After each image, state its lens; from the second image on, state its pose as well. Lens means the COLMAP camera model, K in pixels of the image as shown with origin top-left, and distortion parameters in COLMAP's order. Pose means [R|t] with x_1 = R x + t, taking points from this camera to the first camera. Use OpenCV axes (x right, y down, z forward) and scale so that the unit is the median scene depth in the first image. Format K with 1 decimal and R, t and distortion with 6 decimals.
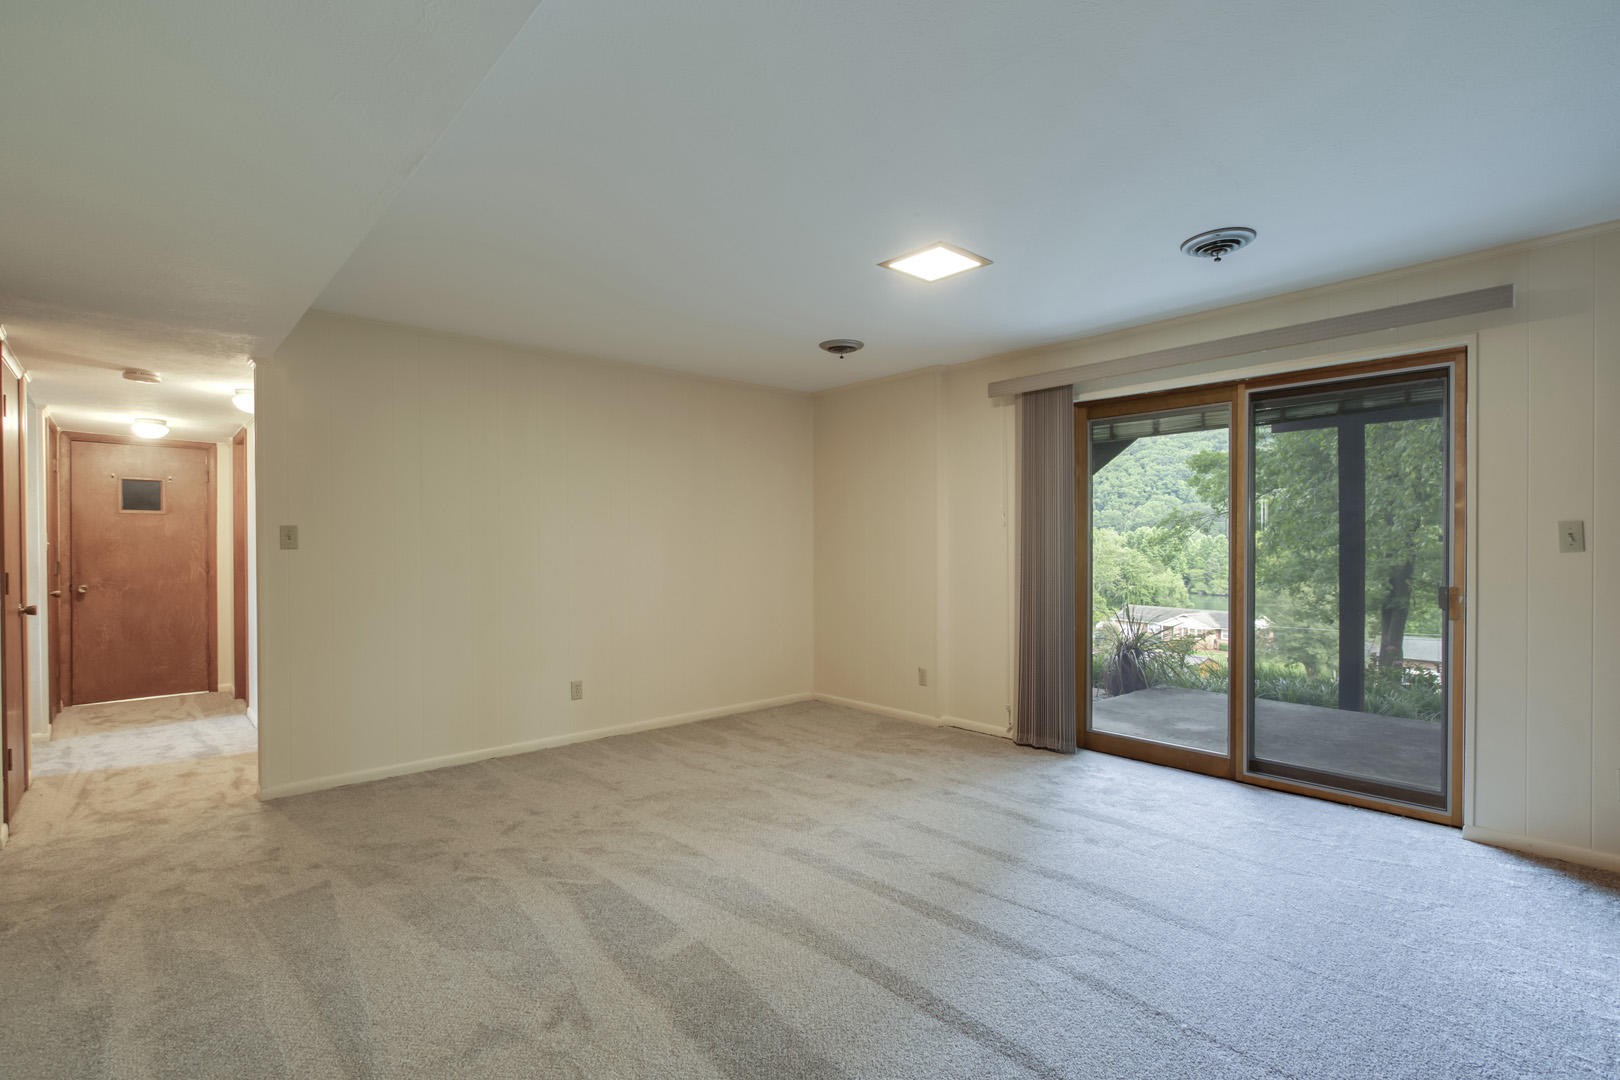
lens RADIAL K [[773.0, 0, 811.2], [0, 773.0, 550.2], [0, 0, 1]] dist [-0.017569, 0.000923]
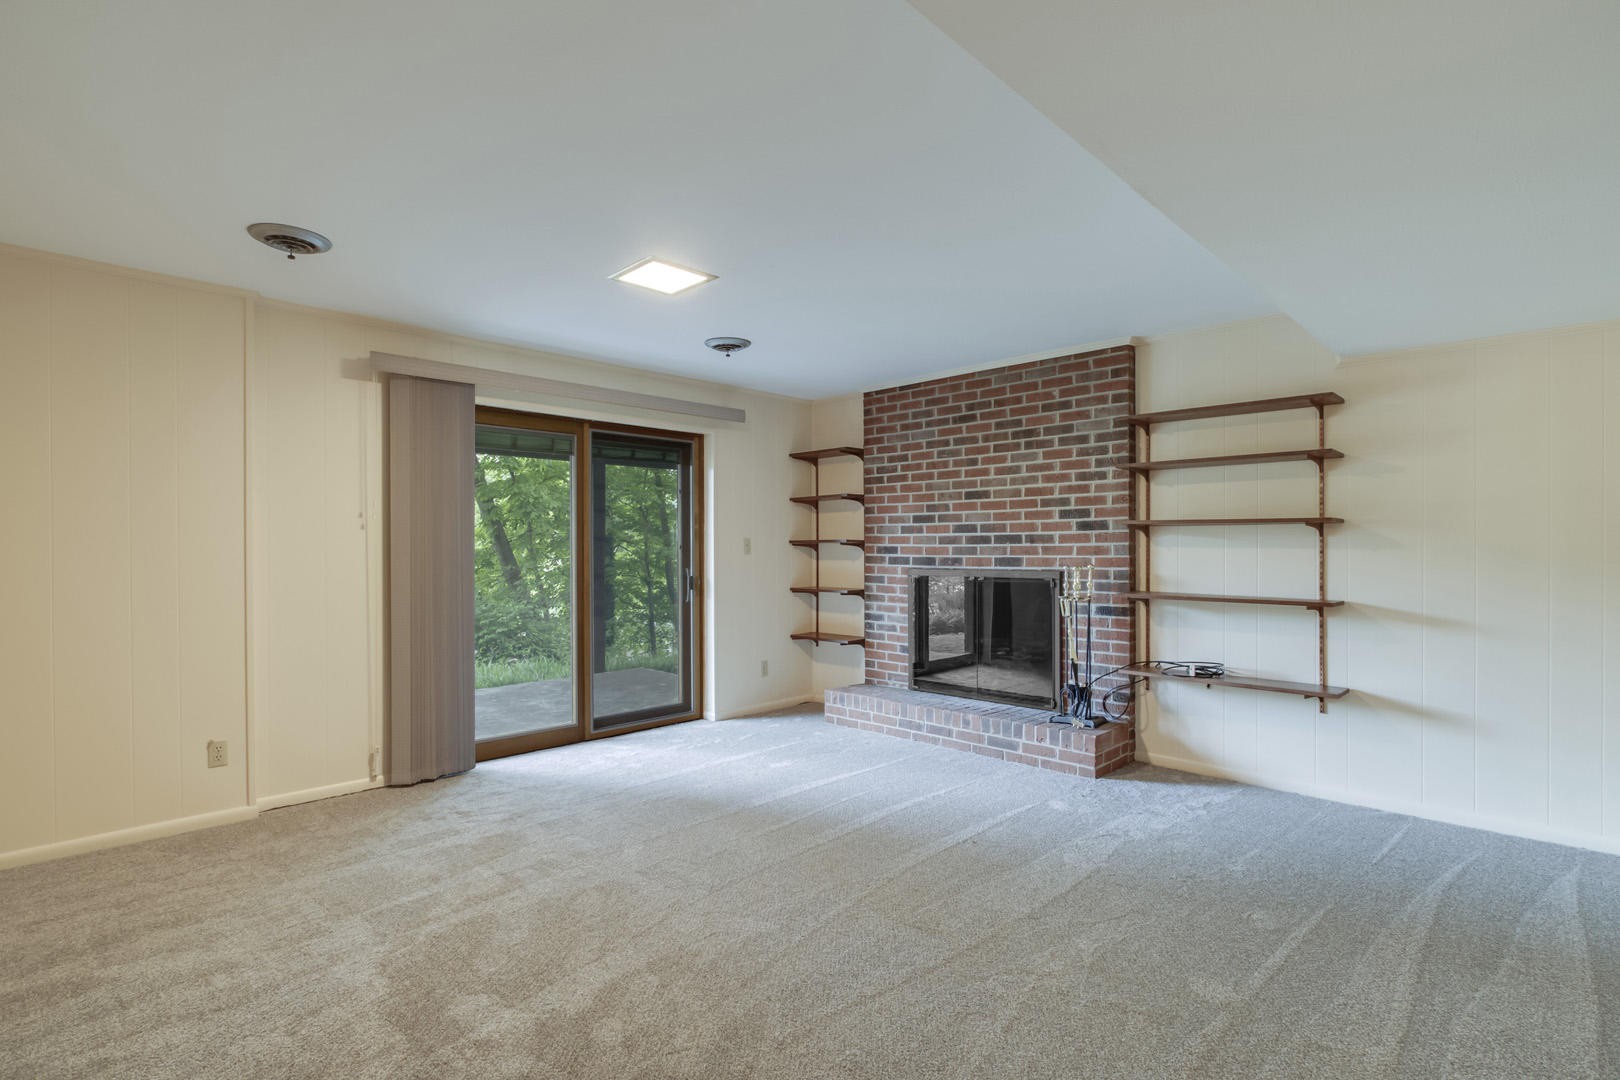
lens RADIAL K [[773.0, 0, 811.2], [0, 773.0, 550.2], [0, 0, 1]] dist [-0.017569, 0.000923]
pose [[-0.067524, 0.002758, 0.997714, -0.792784], [0.012821, 0.999916, -0.001896, -0.001544], [-0.997635, 0.012664, -0.067553, 0.791749]]
